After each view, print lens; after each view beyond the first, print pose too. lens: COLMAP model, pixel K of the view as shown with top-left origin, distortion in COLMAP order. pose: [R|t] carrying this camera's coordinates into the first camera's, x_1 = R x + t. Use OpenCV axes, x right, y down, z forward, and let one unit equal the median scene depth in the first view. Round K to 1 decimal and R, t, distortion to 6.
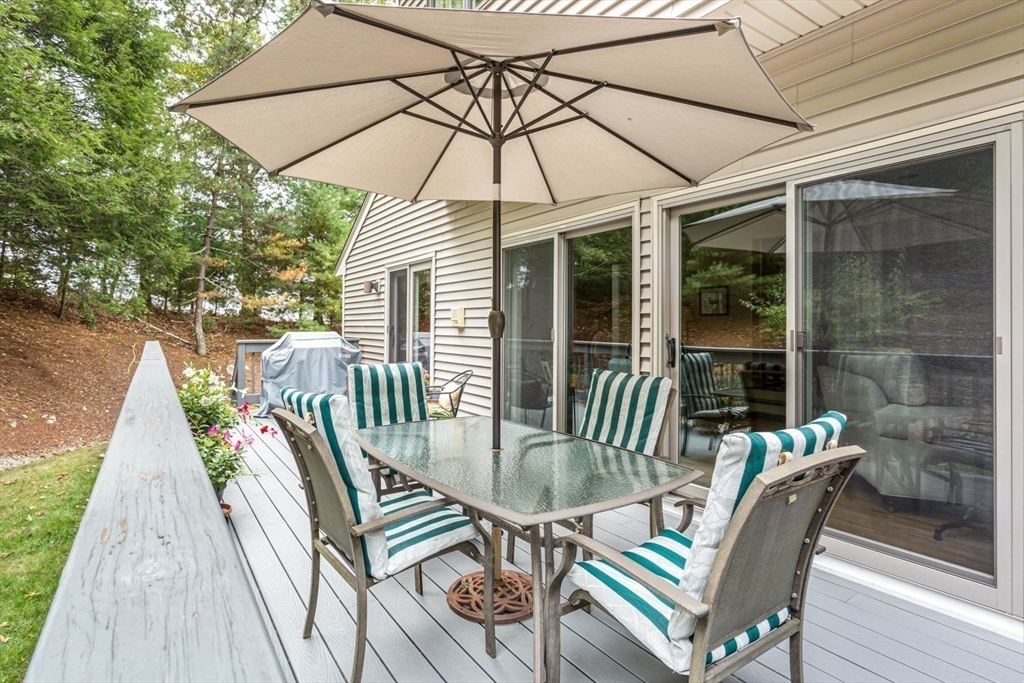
lens RADIAL K [[525.5, 0, 509.2], [0, 525.5, 323.3], [0, 0, 1]] dist [-0.003820, -0.000338]
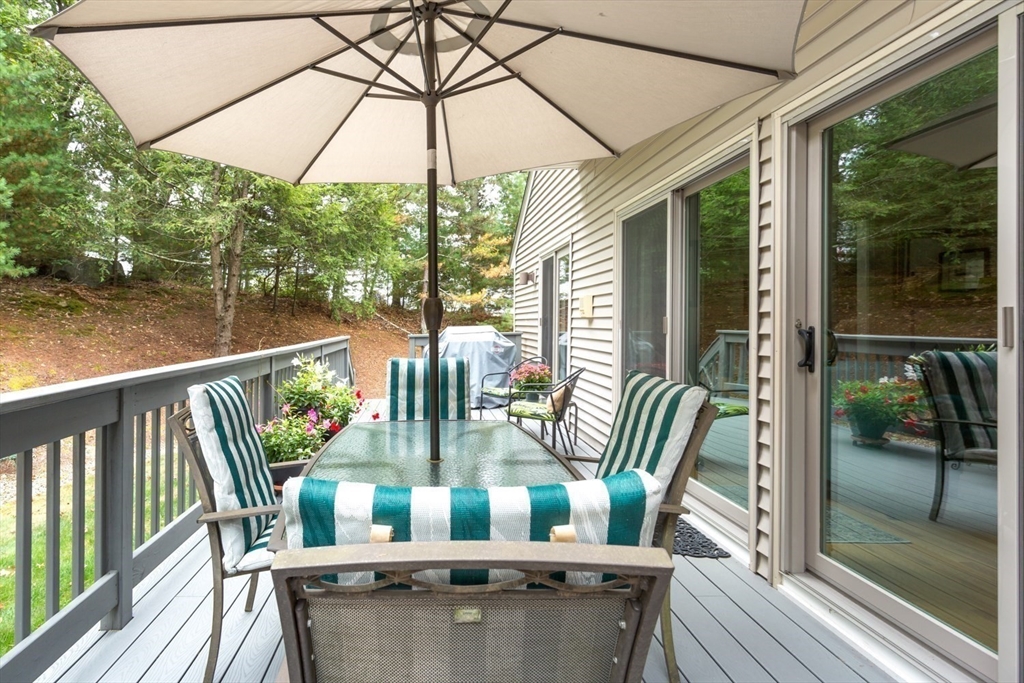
lens RADIAL K [[540.1, 0, 512.6], [0, 540.1, 321.9], [0, 0, 1]] dist [-0.002461, -0.000162]
pose [[0.793819, -0.021045, -0.607790, 0.418378], [0.026845, 0.999639, 0.000450, 0.012113], [0.607562, -0.016673, 0.794097, 0.260865]]
